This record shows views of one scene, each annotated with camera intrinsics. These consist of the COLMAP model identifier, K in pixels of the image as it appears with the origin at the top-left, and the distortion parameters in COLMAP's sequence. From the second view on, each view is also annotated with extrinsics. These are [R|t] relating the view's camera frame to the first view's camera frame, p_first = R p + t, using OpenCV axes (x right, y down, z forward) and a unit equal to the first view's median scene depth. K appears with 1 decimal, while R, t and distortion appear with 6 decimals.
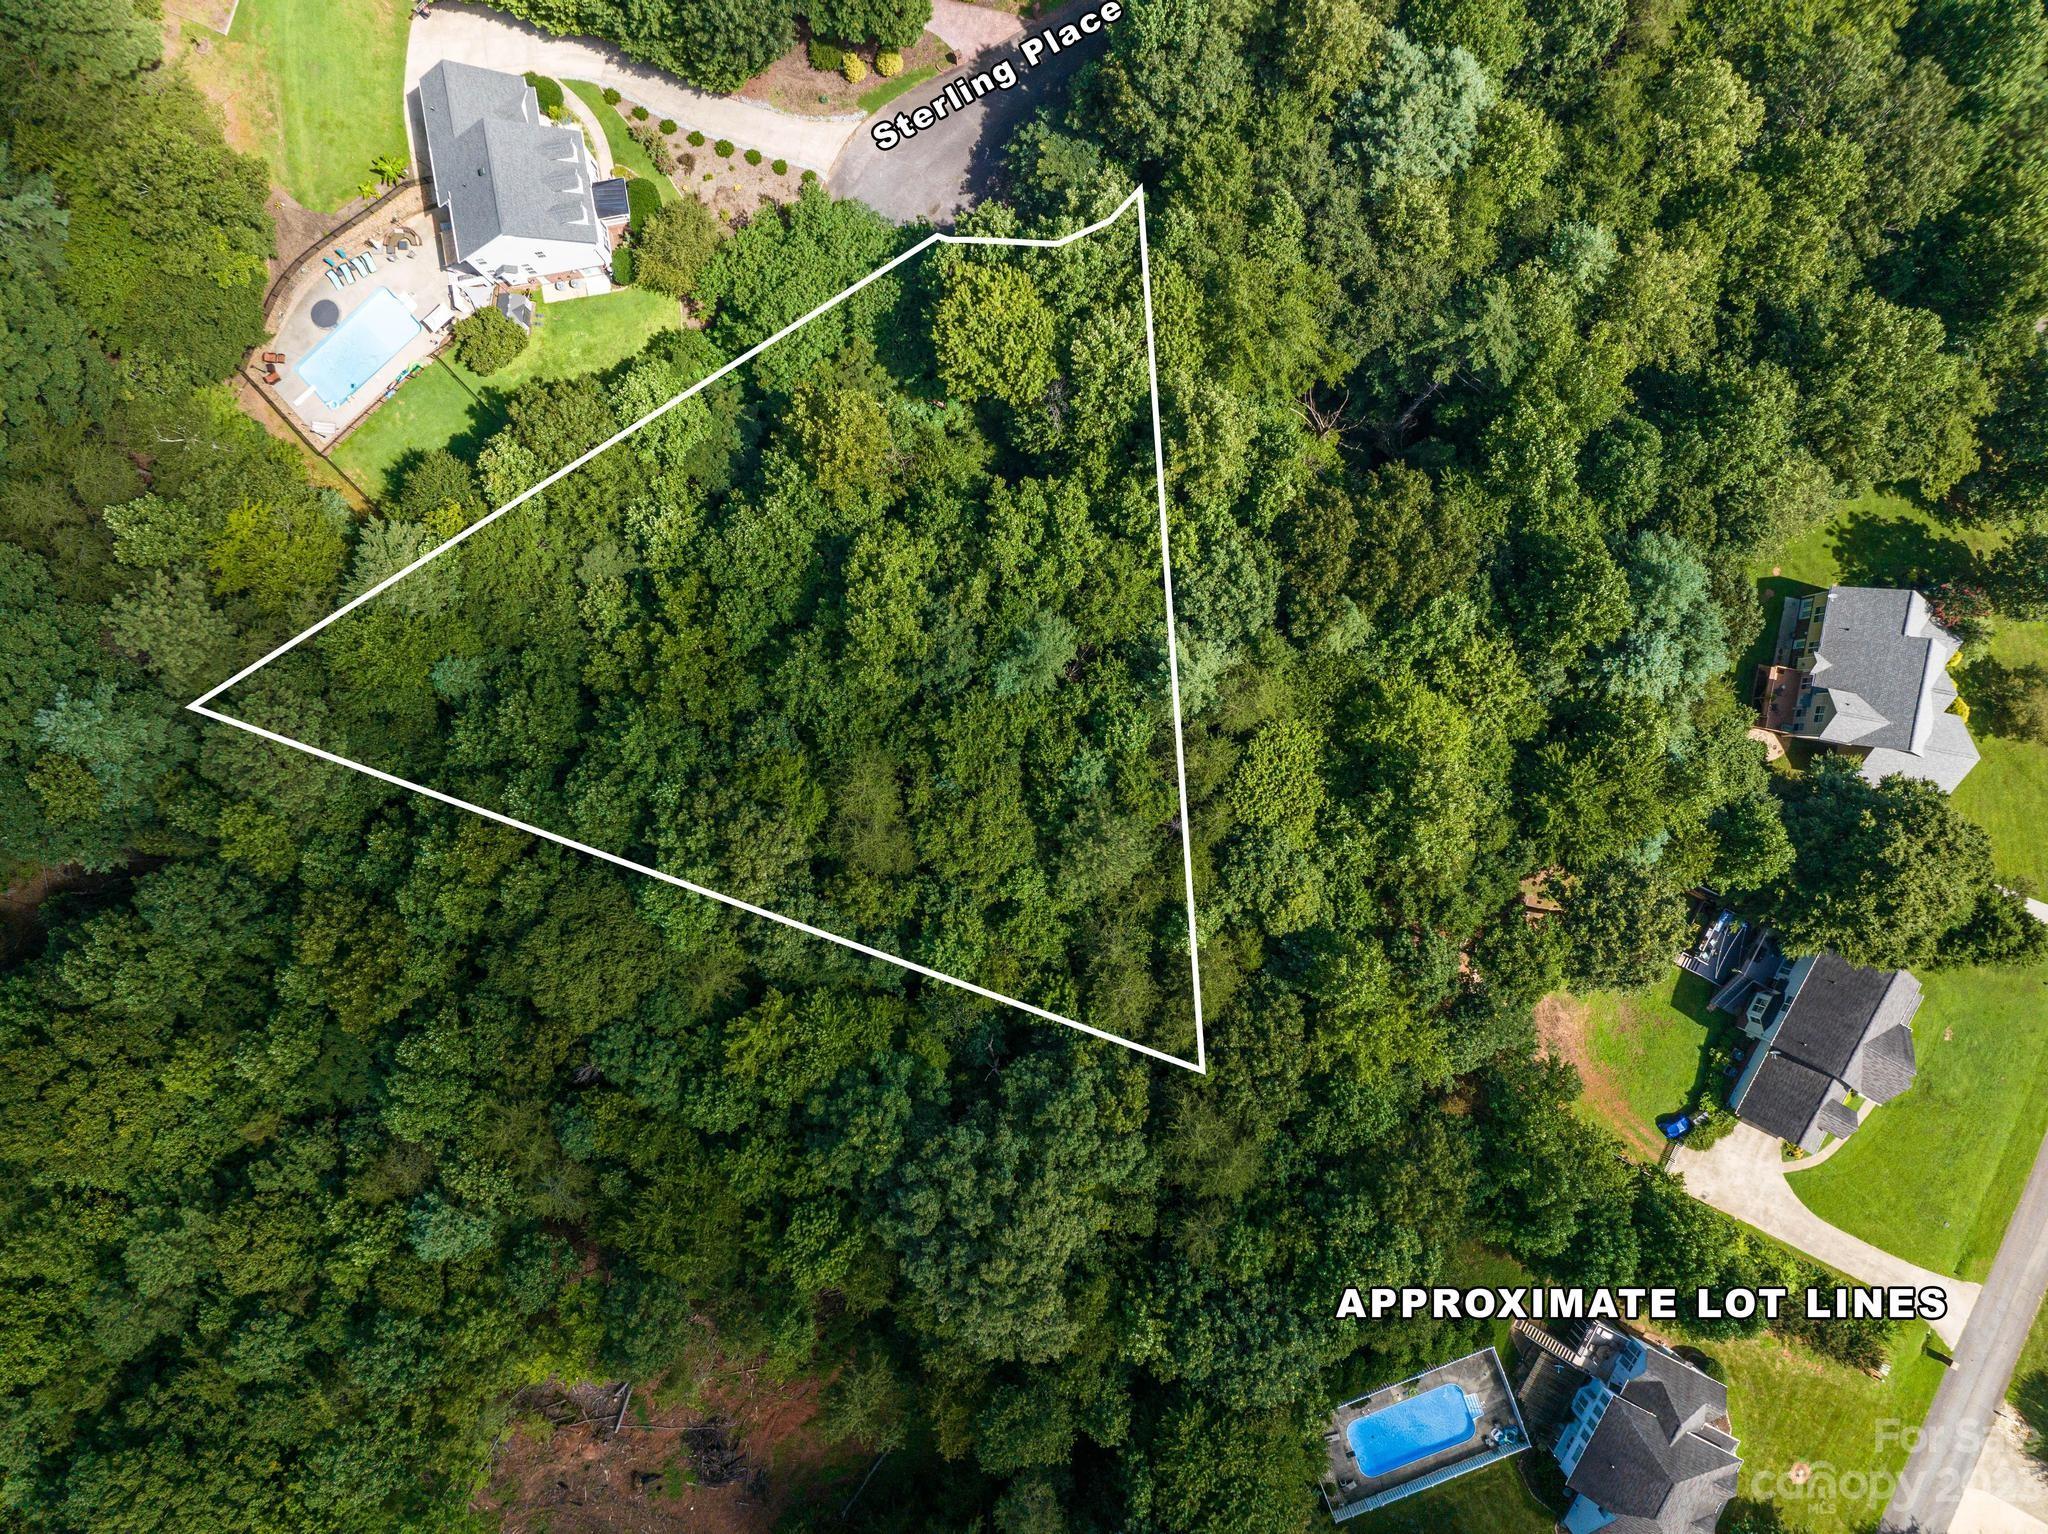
lens RADIAL K [[1443.5, 0, 1033.5], [0, 1443.5, 767.9], [0, 0, 1]] dist [-0.044384, 0.006329]
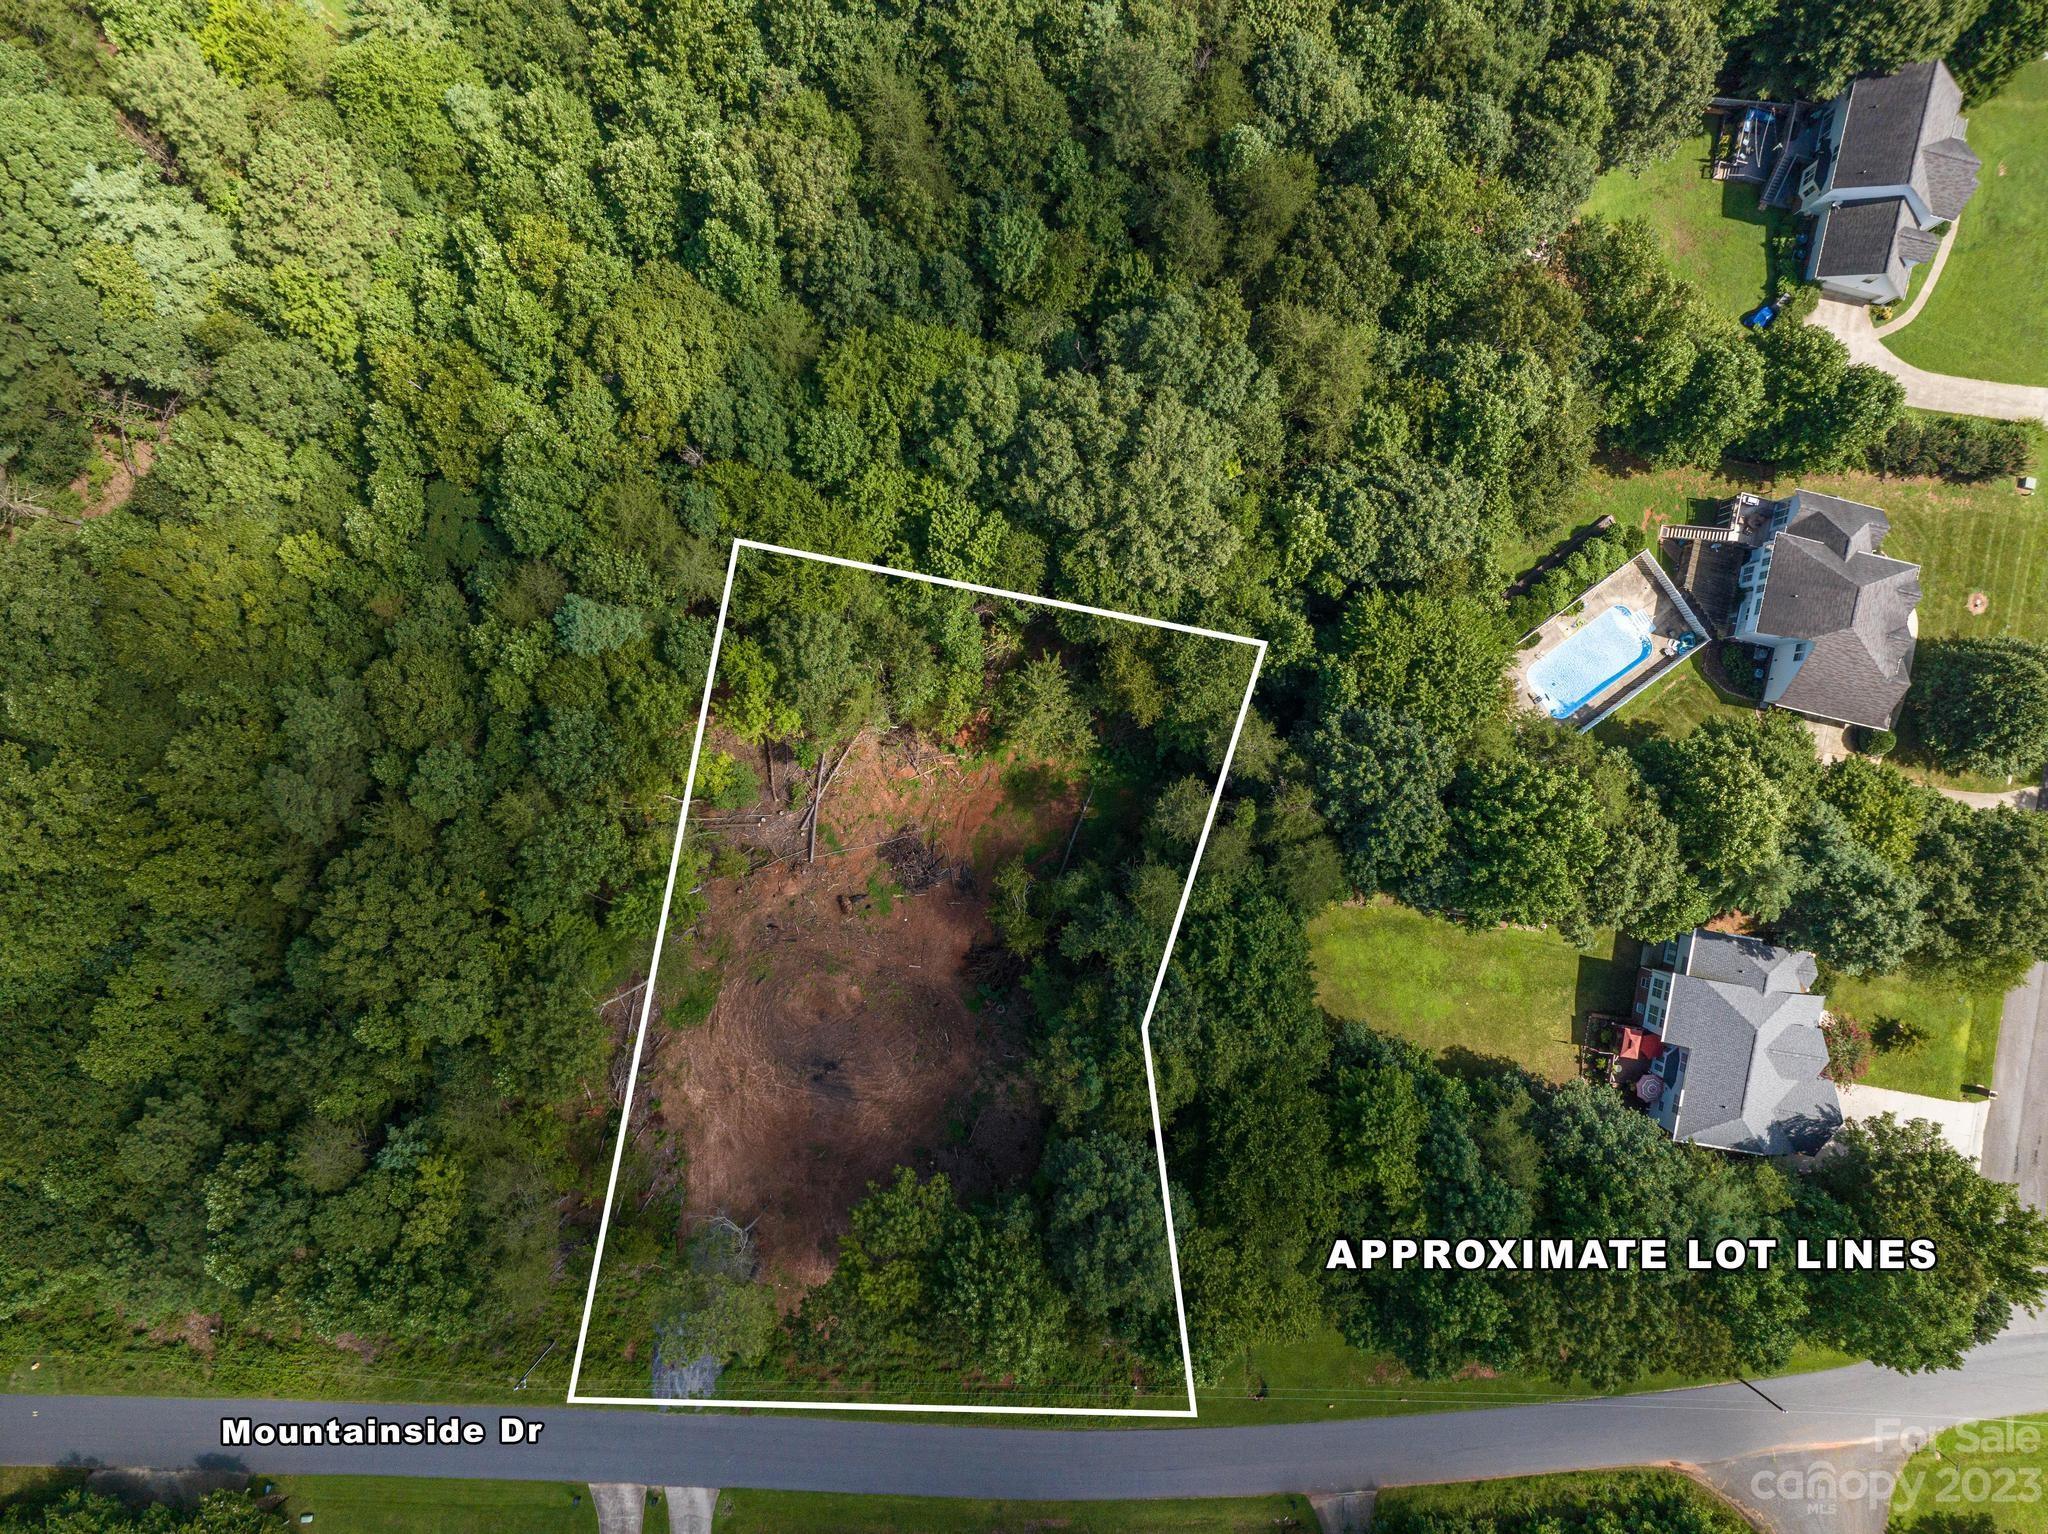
lens RADIAL K [[1438.9, 0, 1029.5], [0, 1438.9, 776.3], [0, 0, 1]] dist [-0.048690, 0.014001]
pose [[0.966218, -0.257687, -0.004410, -0.127395], [0.257669, 0.966224, -0.004213, 0.450217], [0.005347, 0.002934, 0.999981, 0.008645]]
